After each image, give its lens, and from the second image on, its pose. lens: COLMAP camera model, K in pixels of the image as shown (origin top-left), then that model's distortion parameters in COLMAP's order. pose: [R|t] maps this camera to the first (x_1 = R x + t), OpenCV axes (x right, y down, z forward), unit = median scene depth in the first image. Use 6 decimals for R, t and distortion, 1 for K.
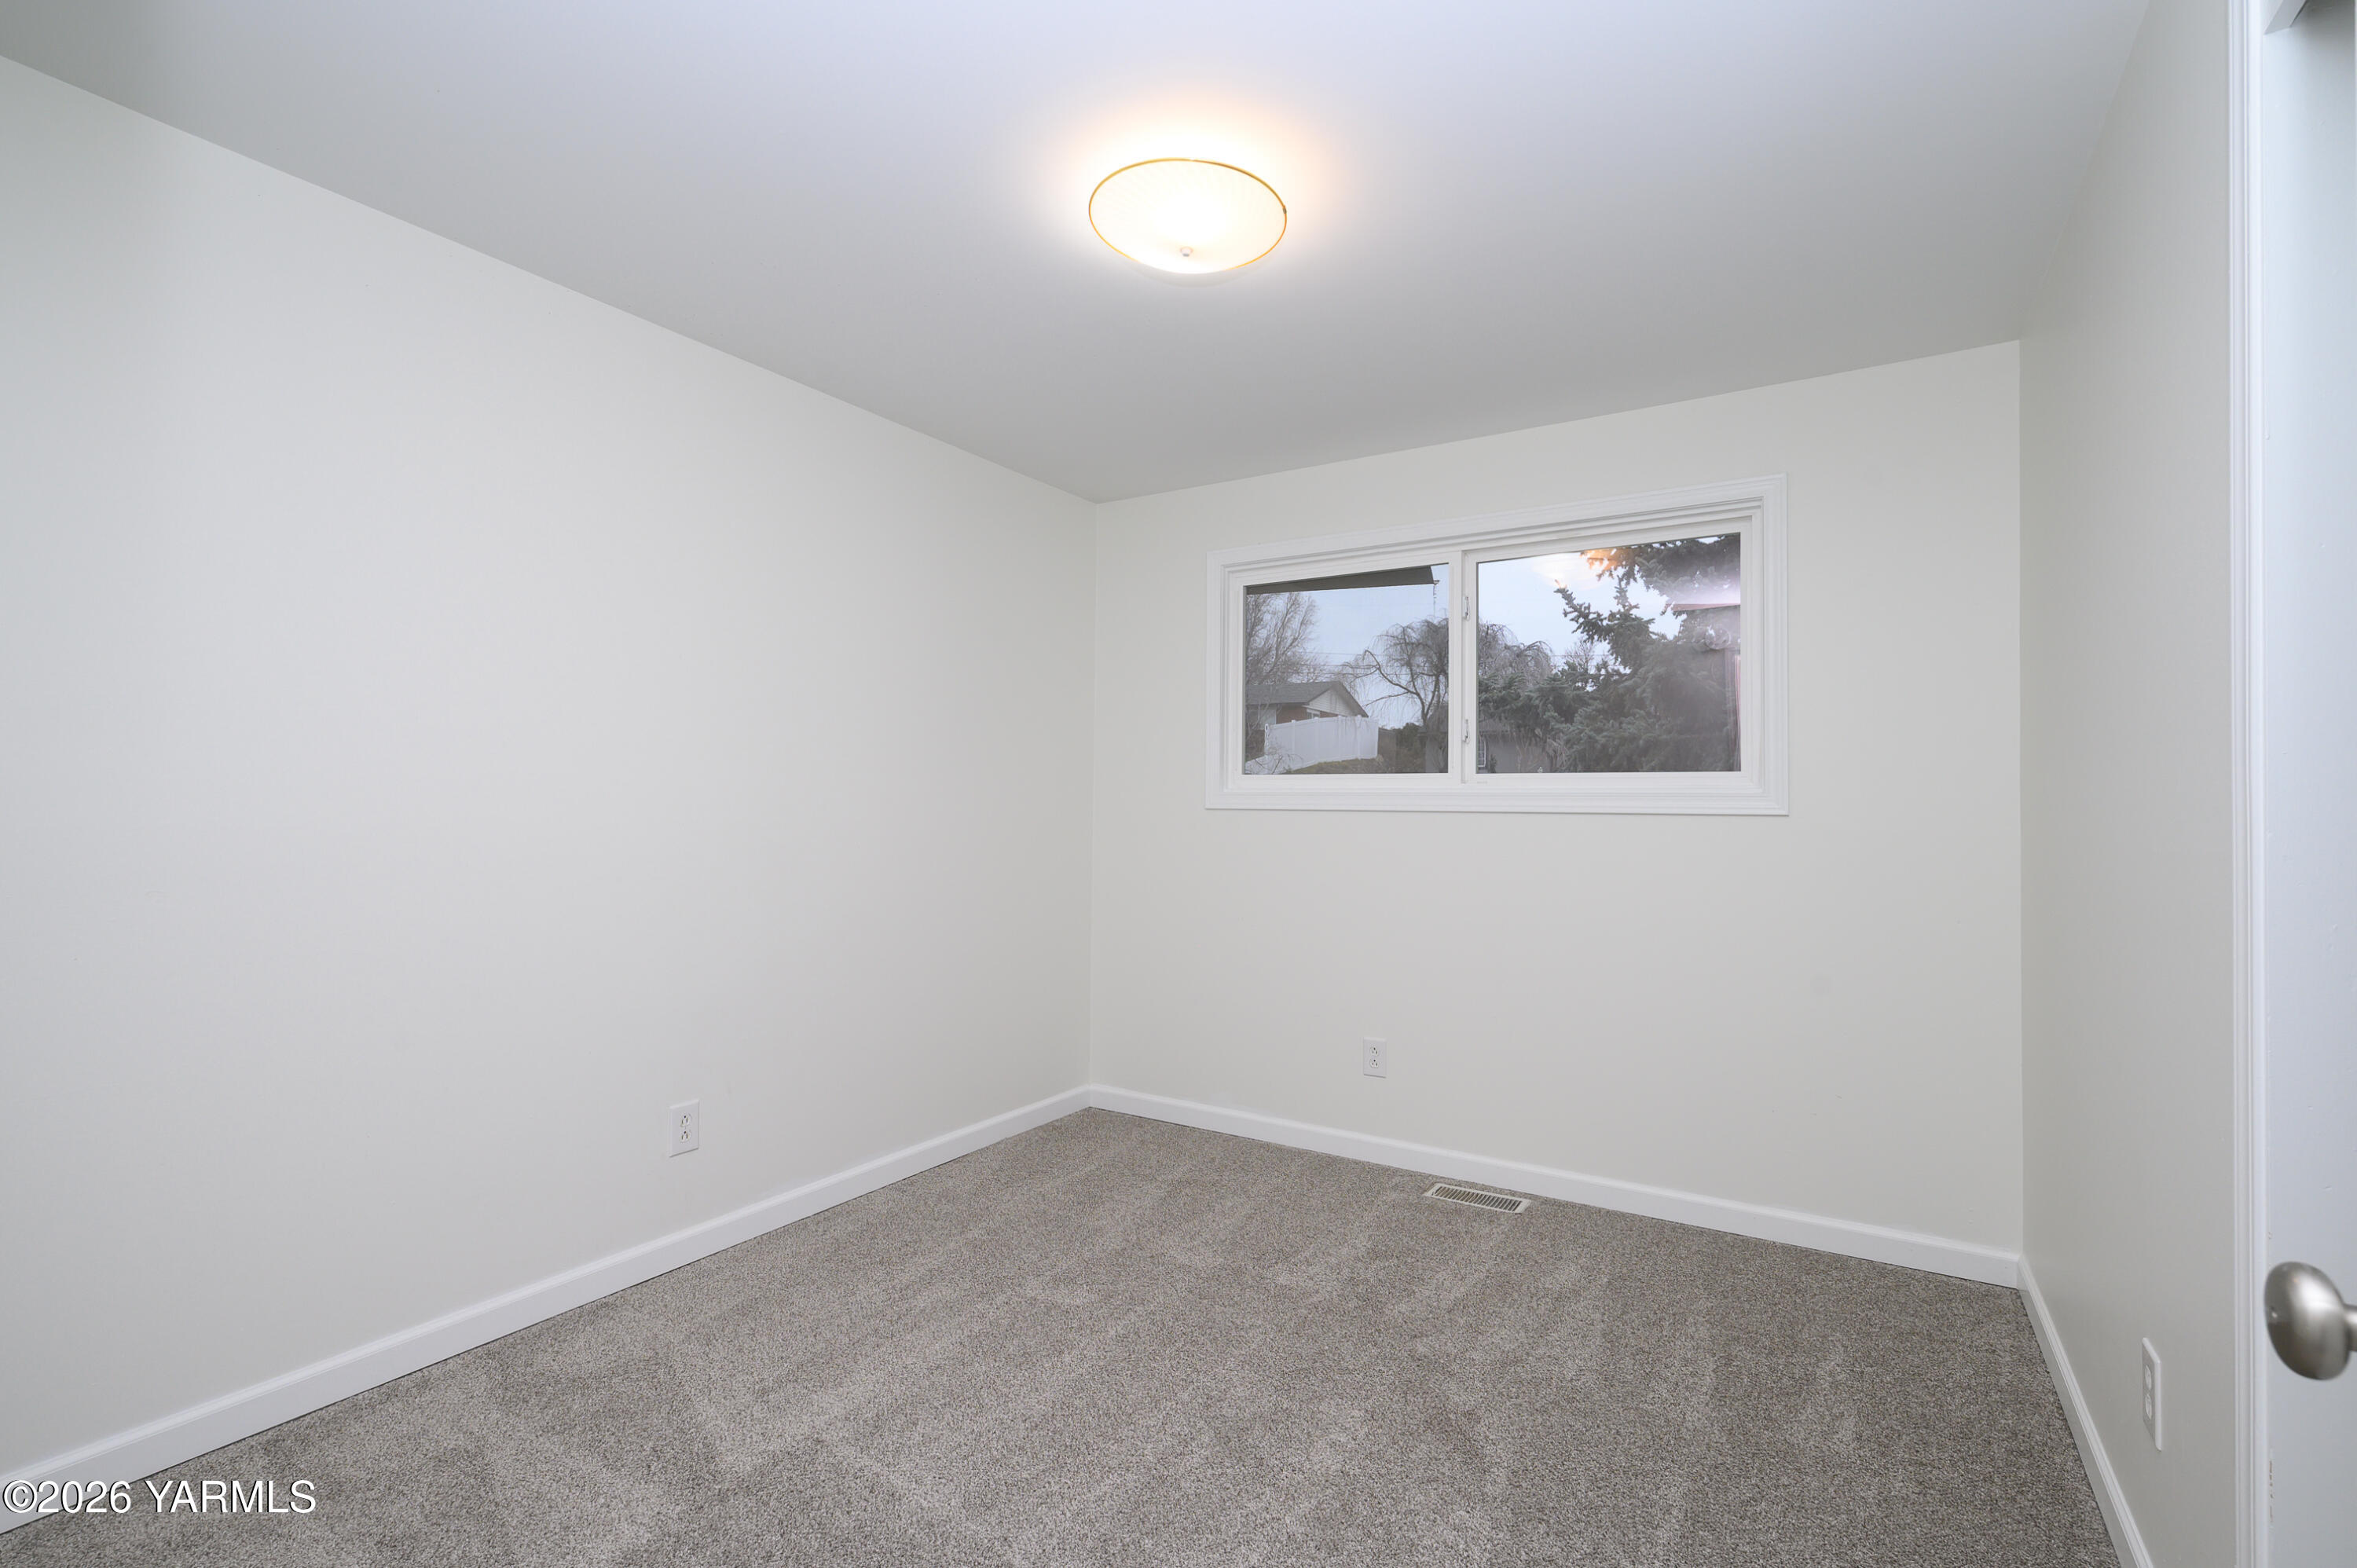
lens RADIAL K [[1085.3, 0, 1163.9], [0, 1085.3, 785.1], [0, 0, 1]] dist [-0.000578, -0.000014]
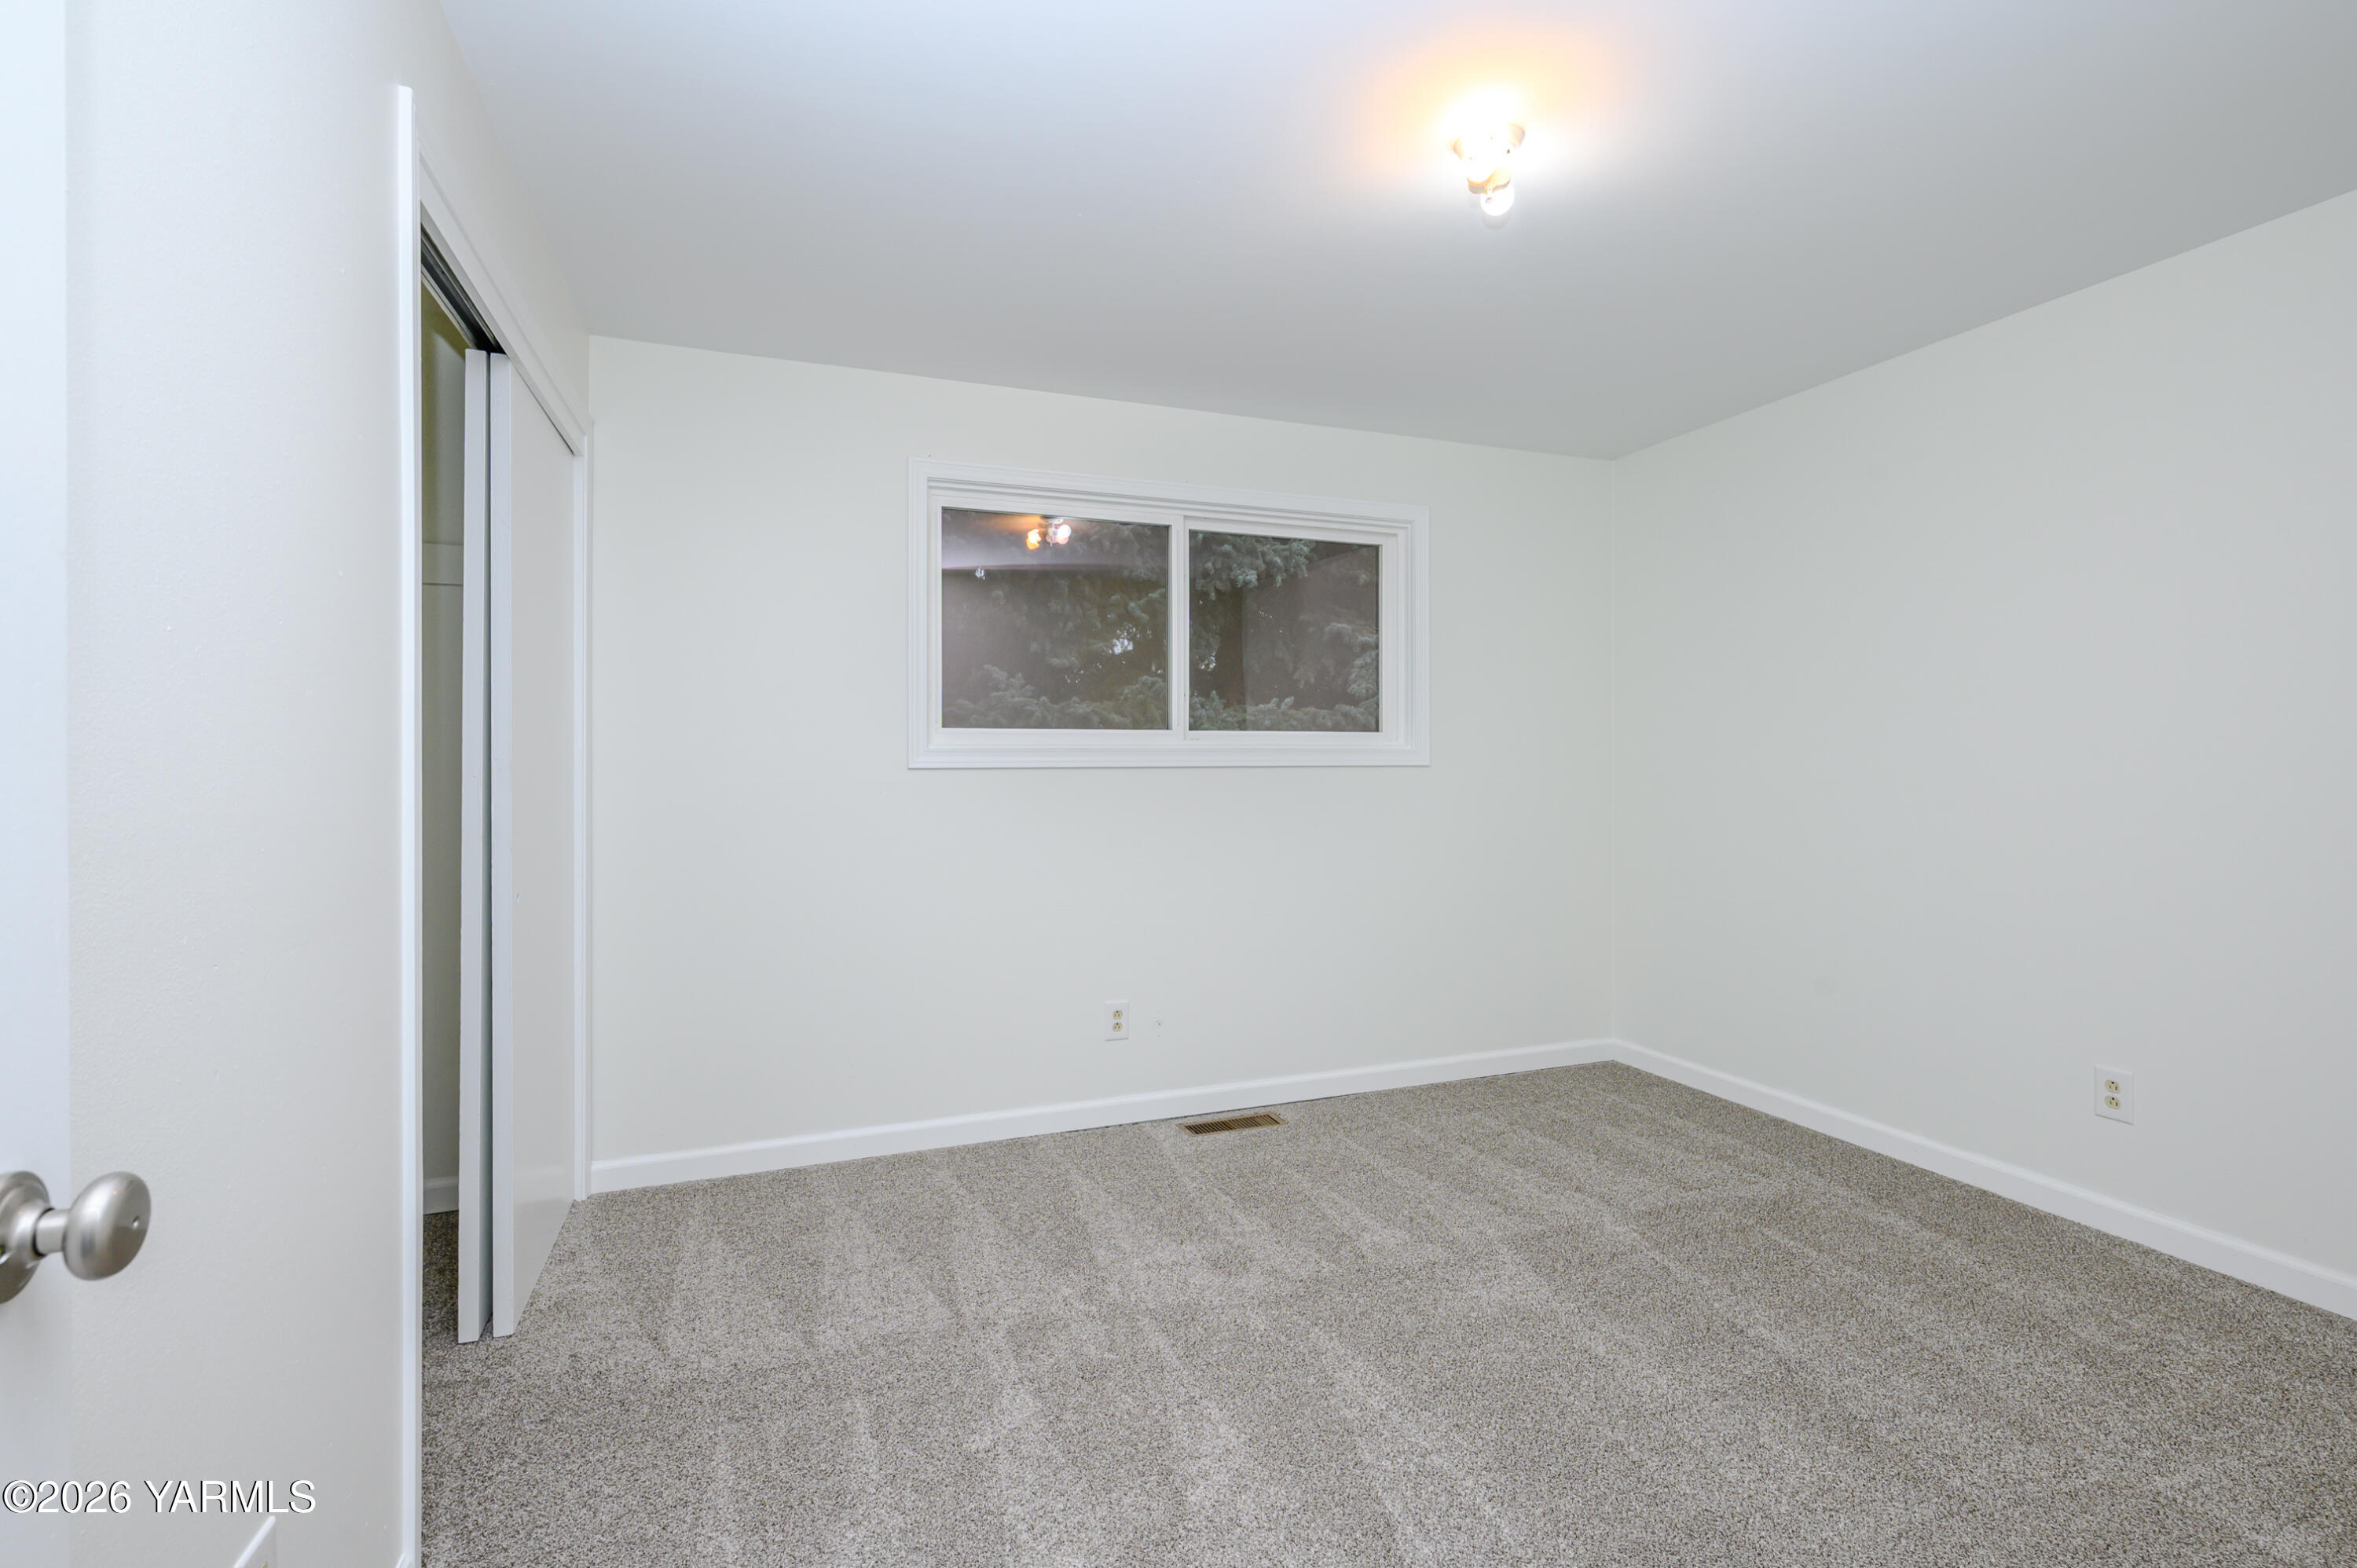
lens RADIAL K [[1085.3, 0, 1163.9], [0, 1085.3, 785.1], [0, 0, 1]] dist [-0.000578, -0.000014]
pose [[0.589017, -0.025056, 0.807732, -0.582014], [-0.002514, 0.999458, 0.032836, 0.007335], [-0.808117, -0.021372, 0.588634, 0.399314]]
